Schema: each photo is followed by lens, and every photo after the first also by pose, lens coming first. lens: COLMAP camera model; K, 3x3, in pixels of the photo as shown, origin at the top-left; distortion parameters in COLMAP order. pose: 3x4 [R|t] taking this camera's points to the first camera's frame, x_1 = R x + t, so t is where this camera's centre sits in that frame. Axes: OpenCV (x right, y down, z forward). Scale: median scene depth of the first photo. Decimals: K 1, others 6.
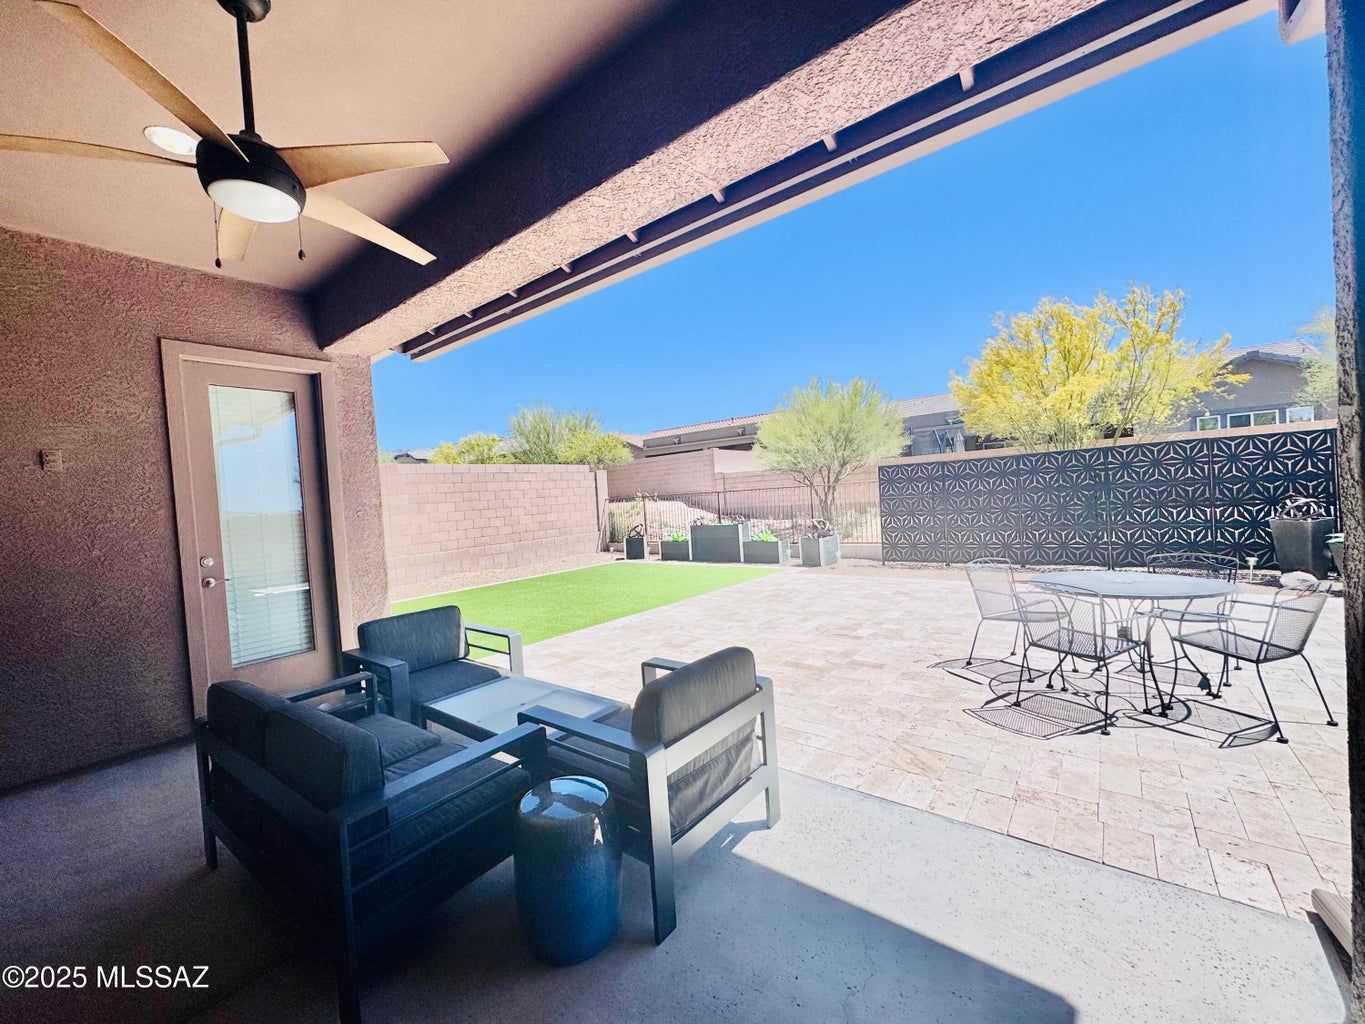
lens RADIAL K [[542.8, 0, 682.5], [0, 542.8, 512.0], [0, 0, 1]] dist [-0.000105, 0.000045]
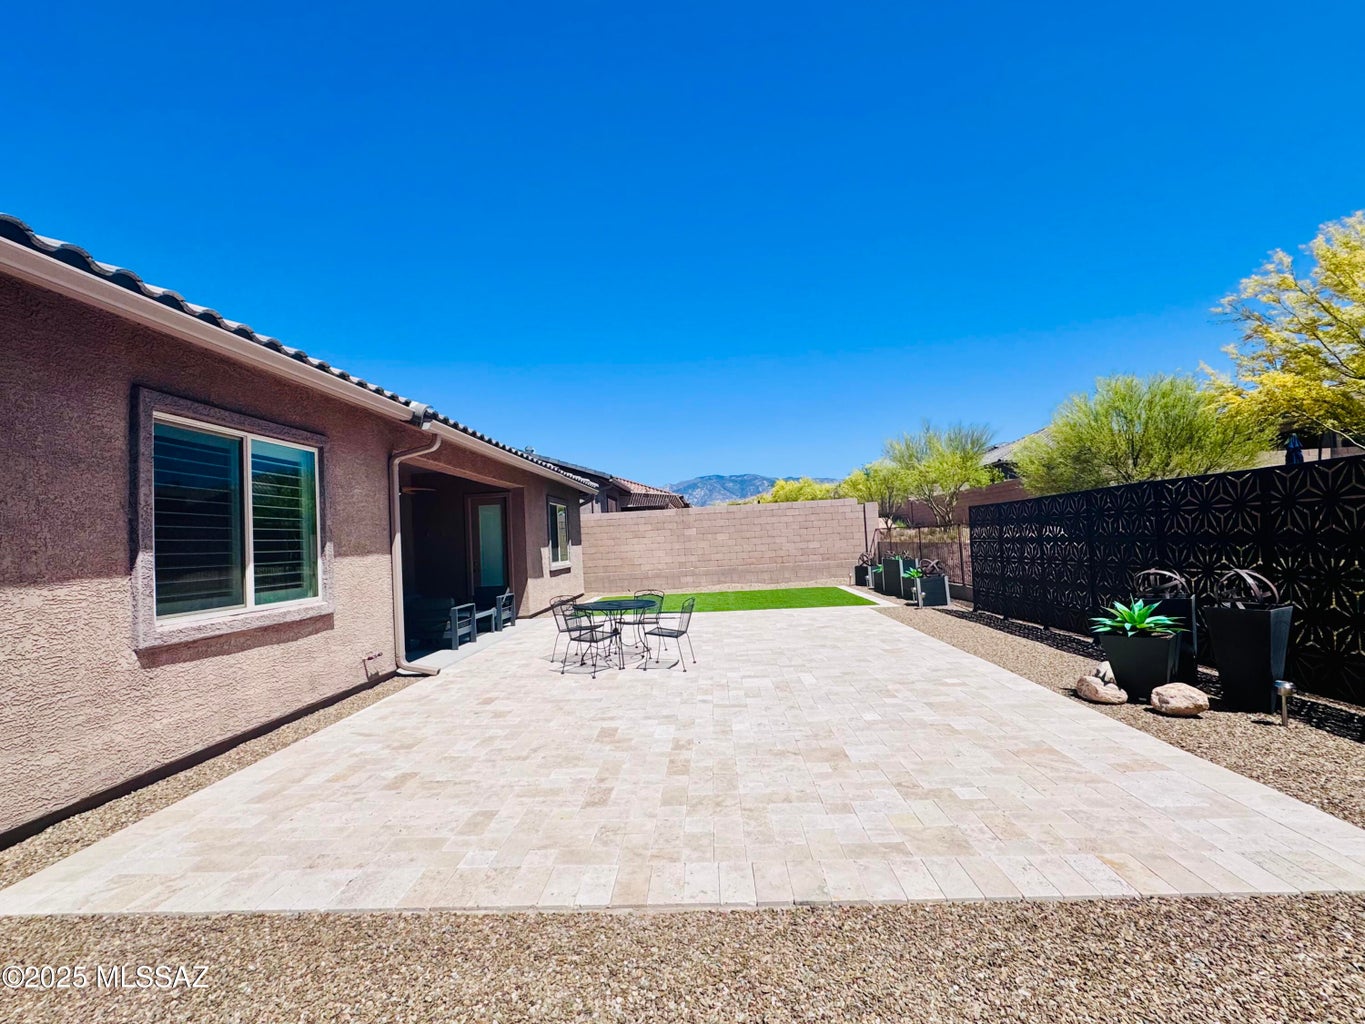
lens RADIAL K [[607.0, 0, 682.5], [0, 607.0, 512.0], [0, 0, 1]] dist [0.000242, -0.000170]
pose [[0.582023, -0.008237, -0.813131, 0.778498], [-0.006821, 0.999864, -0.015010, -0.046688], [0.813144, 0.014282, 0.581887, -0.015266]]
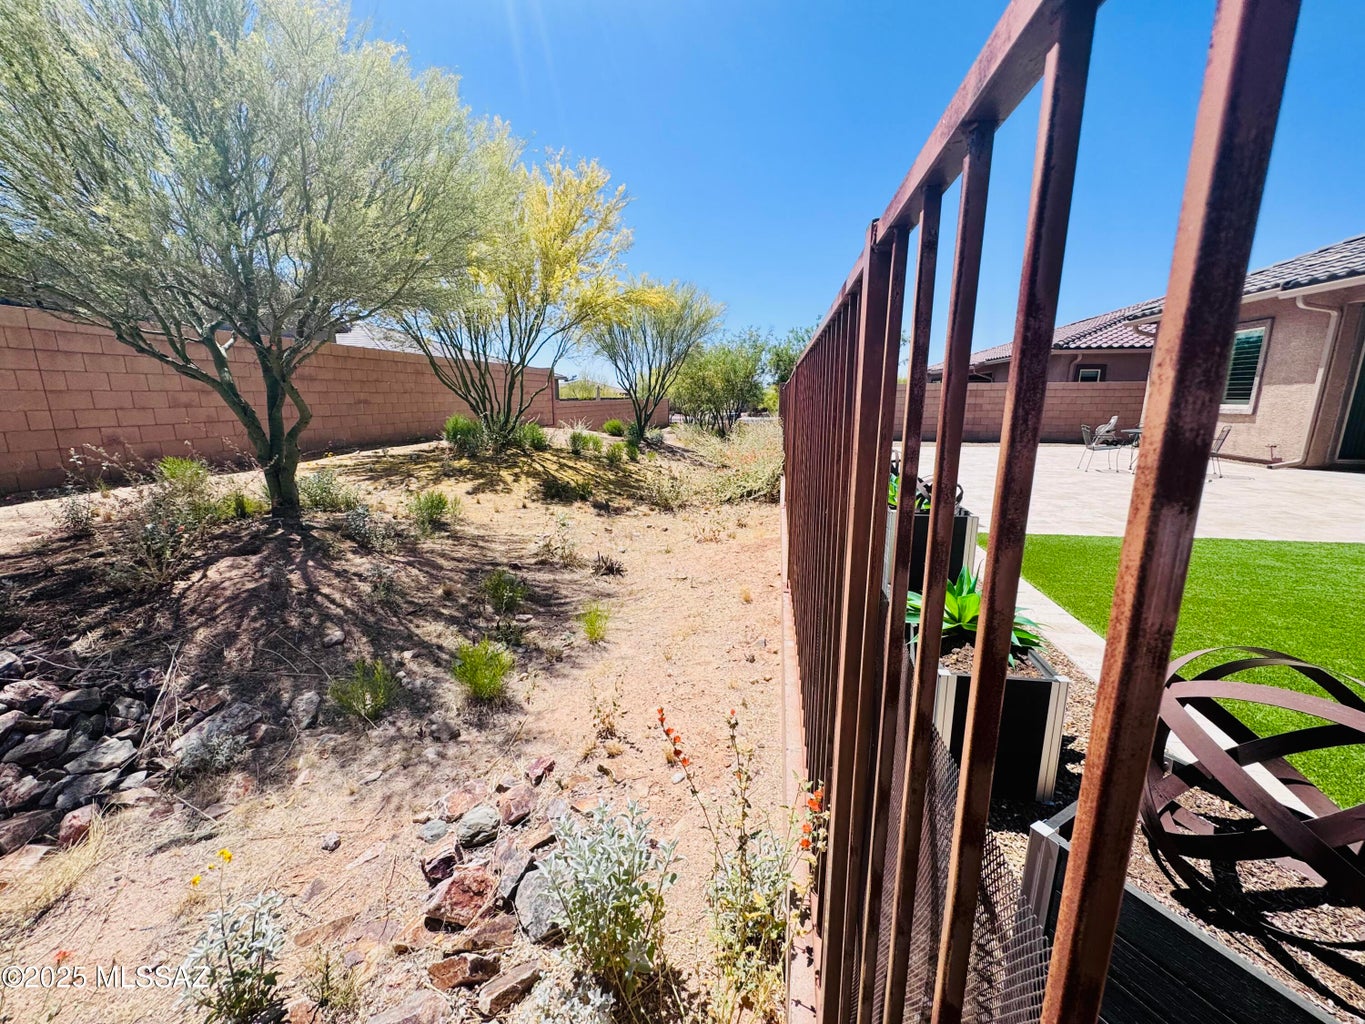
lens RADIAL K [[542.8, 0, 682.5], [0, 542.8, 512.0], [0, 0, 1]] dist [-0.000105, 0.000045]
pose [[-0.478670, -0.123142, 0.869317, -0.120661], [0.055086, 0.983953, 0.169712, -0.013549], [-0.876265, 0.129123, -0.464205, 1.238967]]
